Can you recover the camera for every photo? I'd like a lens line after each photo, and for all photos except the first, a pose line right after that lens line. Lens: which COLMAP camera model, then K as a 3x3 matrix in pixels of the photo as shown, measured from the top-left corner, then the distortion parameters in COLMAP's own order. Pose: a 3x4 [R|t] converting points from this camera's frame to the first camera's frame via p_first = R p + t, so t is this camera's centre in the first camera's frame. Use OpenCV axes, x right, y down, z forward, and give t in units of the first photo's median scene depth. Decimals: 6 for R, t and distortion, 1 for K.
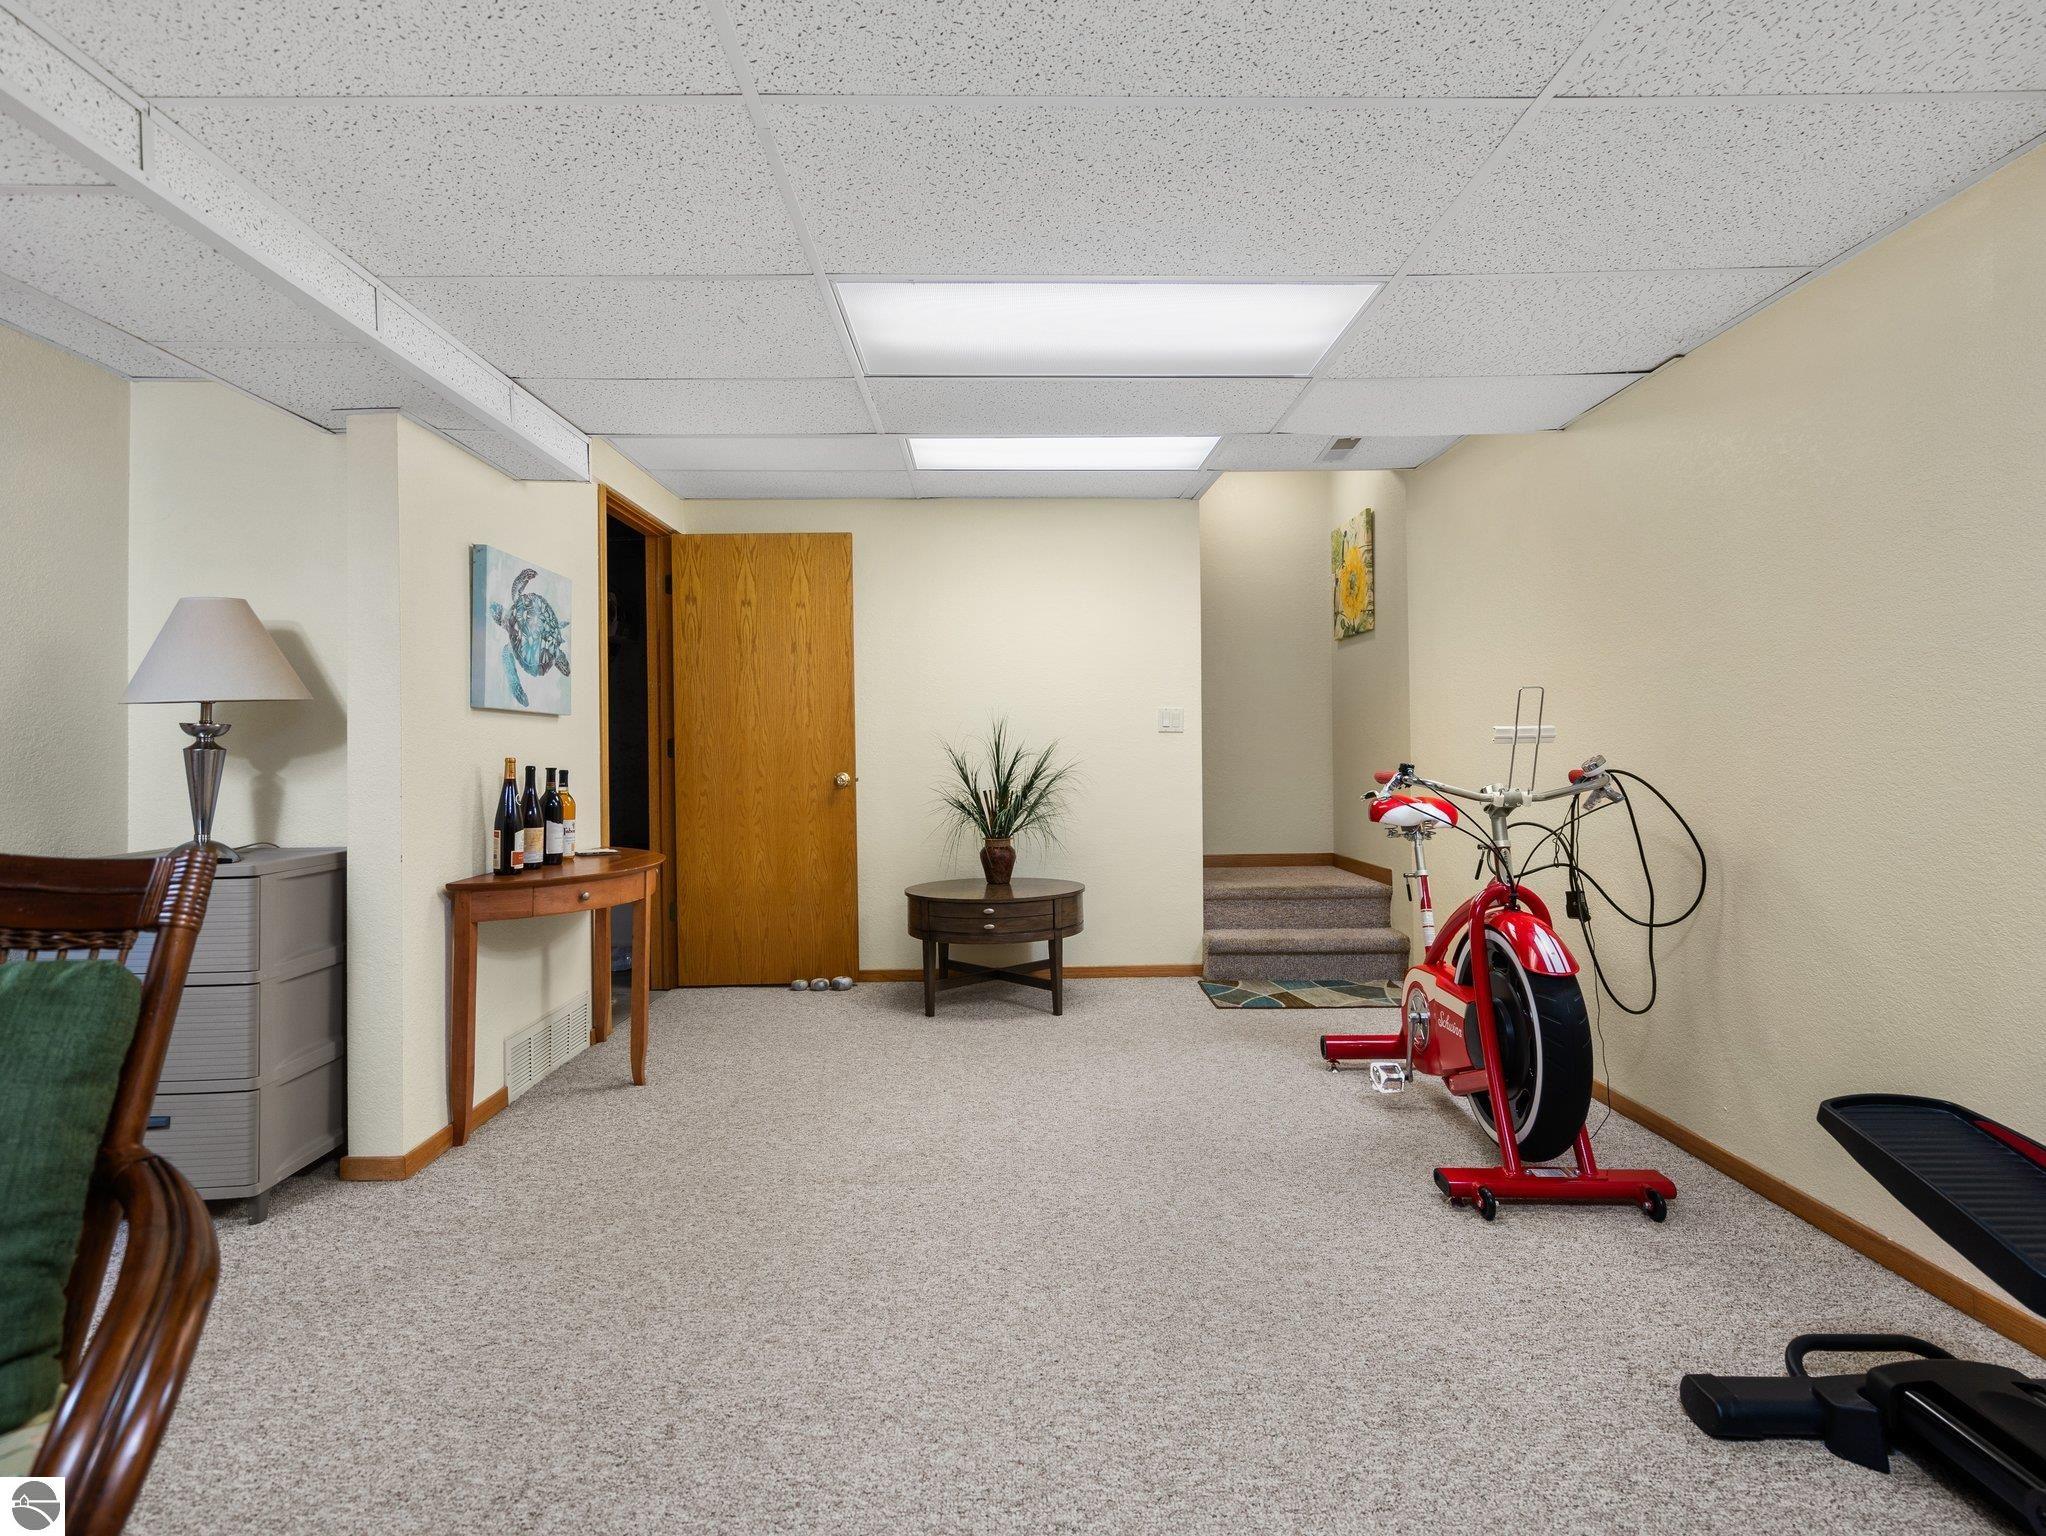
lens RADIAL K [[1033.1, 0, 1026.4], [0, 1033.1, 781.8], [0, 0, 1]] dist [-0.006528, -0.000372]
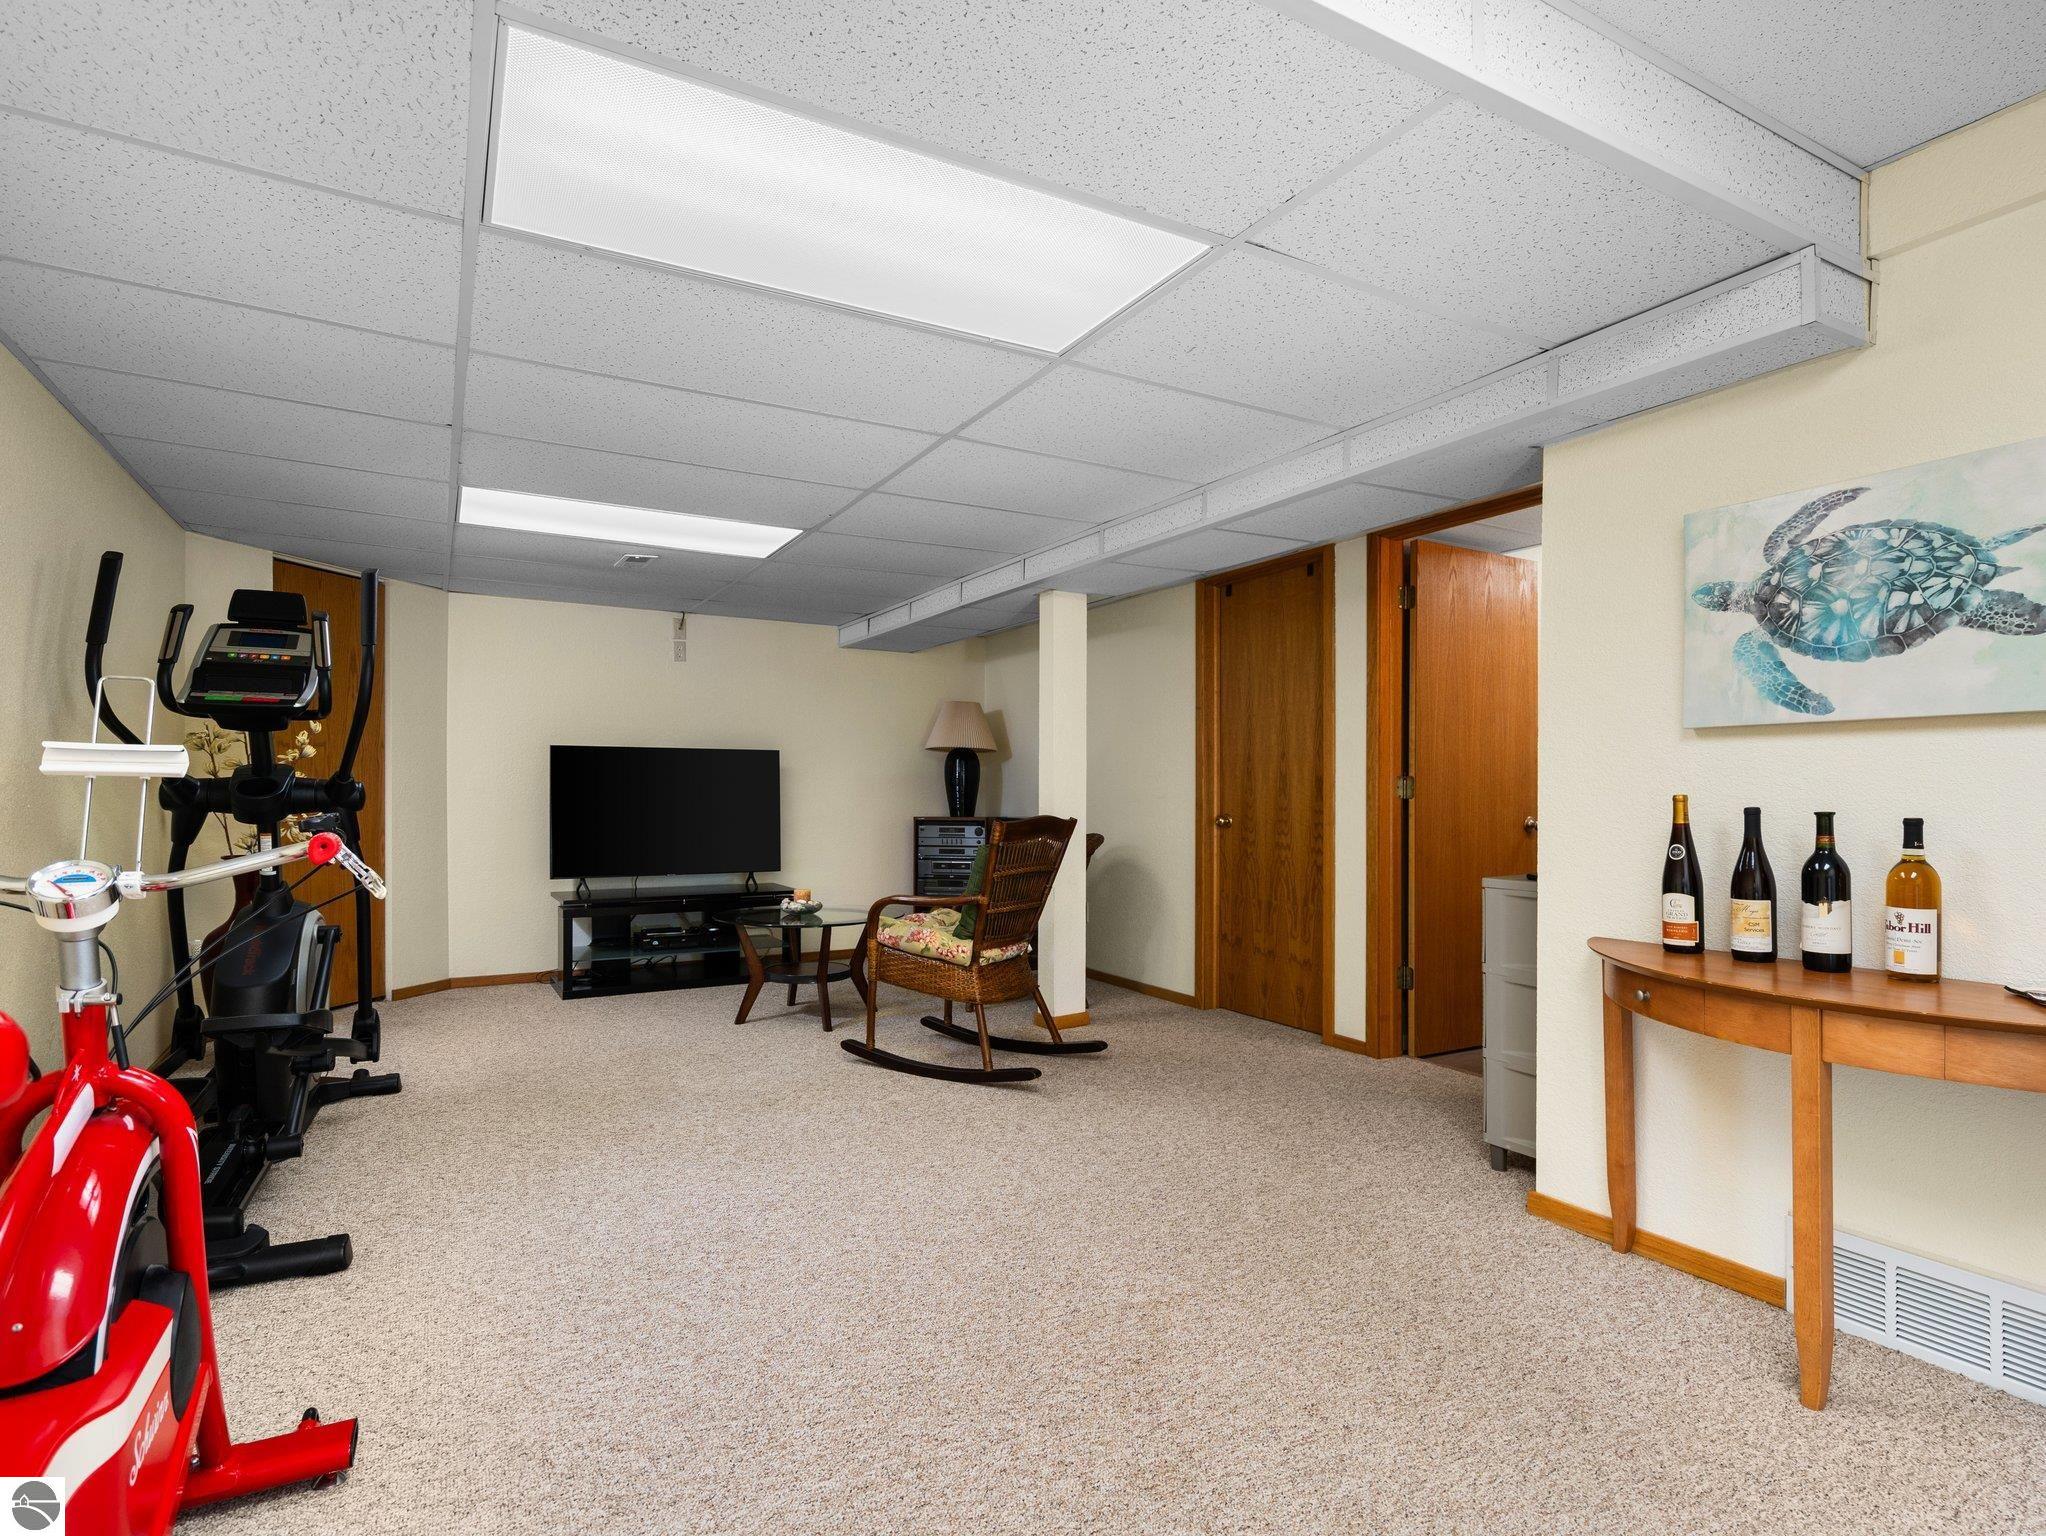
lens RADIAL K [[1056.3, 0, 1010.7], [0, 1056.3, 777.9], [0, 0, 1]] dist [0.000716, -0.000517]
pose [[-0.883434, -0.003953, -0.468538, 0.302867], [-0.010222, 0.999889, 0.010838, -0.040721], [0.468443, 0.014364, -0.883377, 1.546085]]
